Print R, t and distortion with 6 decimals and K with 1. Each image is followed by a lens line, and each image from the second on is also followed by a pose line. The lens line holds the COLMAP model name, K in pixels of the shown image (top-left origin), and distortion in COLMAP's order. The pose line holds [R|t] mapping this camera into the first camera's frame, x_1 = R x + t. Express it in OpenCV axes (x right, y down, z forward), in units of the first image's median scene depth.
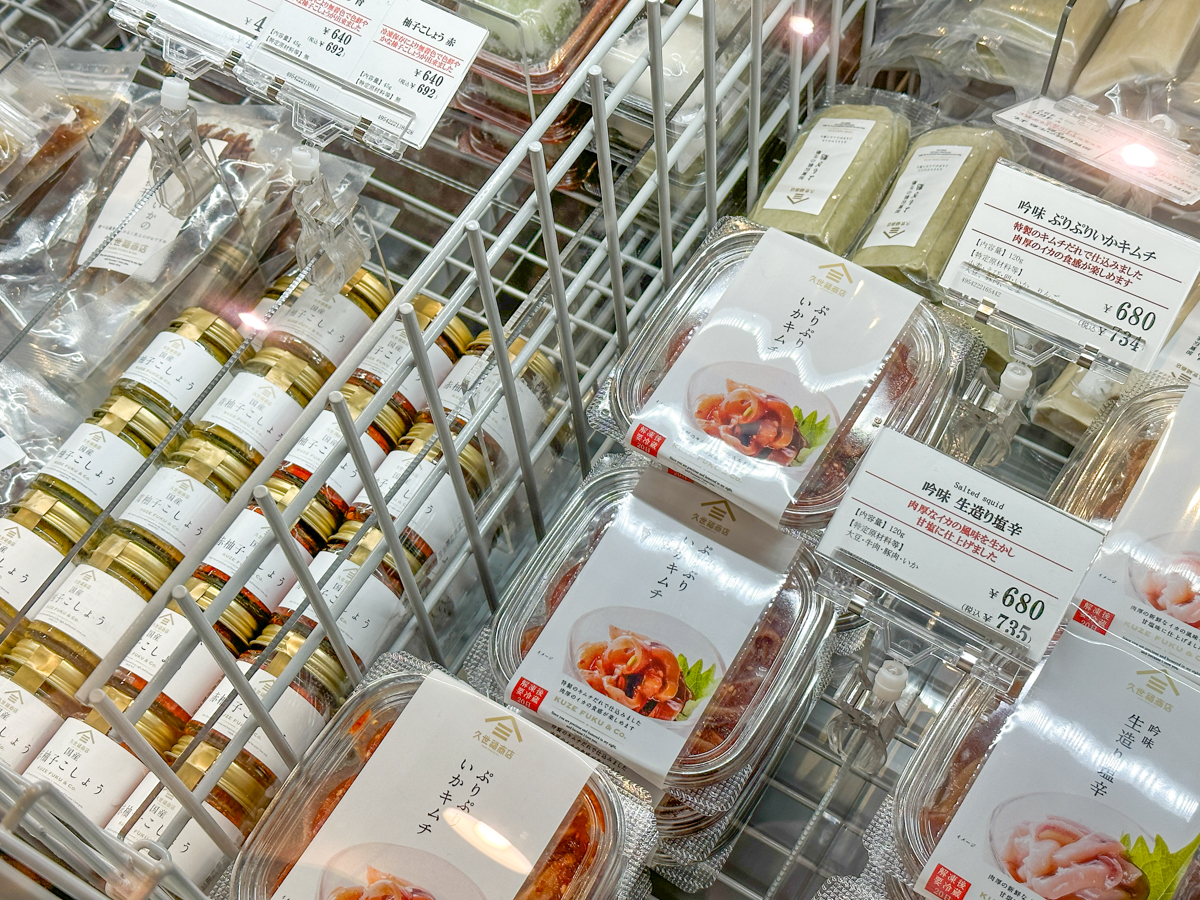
lens RADIAL K [[1703.8, 0, 595.2], [0, 1703.8, 444.0], [0, 0, 1]] dist [0.137210, 0.000000]
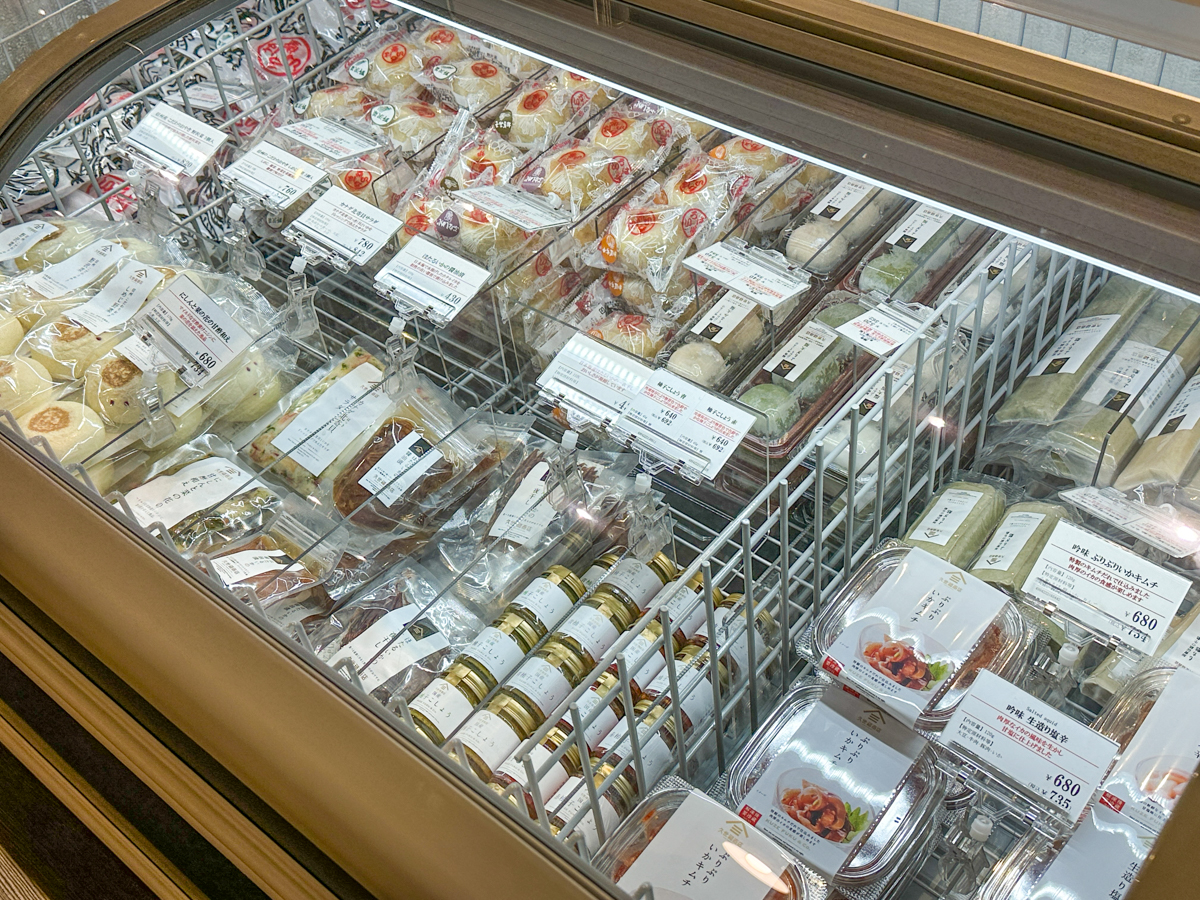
lens RADIAL K [[1344.7, 0, 610.8], [0, 1344.7, 447.0], [0, 0, 1]] dist [0.105832, 0.000000]
pose [[0.990548, 0.081516, -0.110313, -0.052109], [-0.103661, 0.971566, -0.212872, 0.087952], [0.089824, 0.222295, 0.970833, -0.308520]]
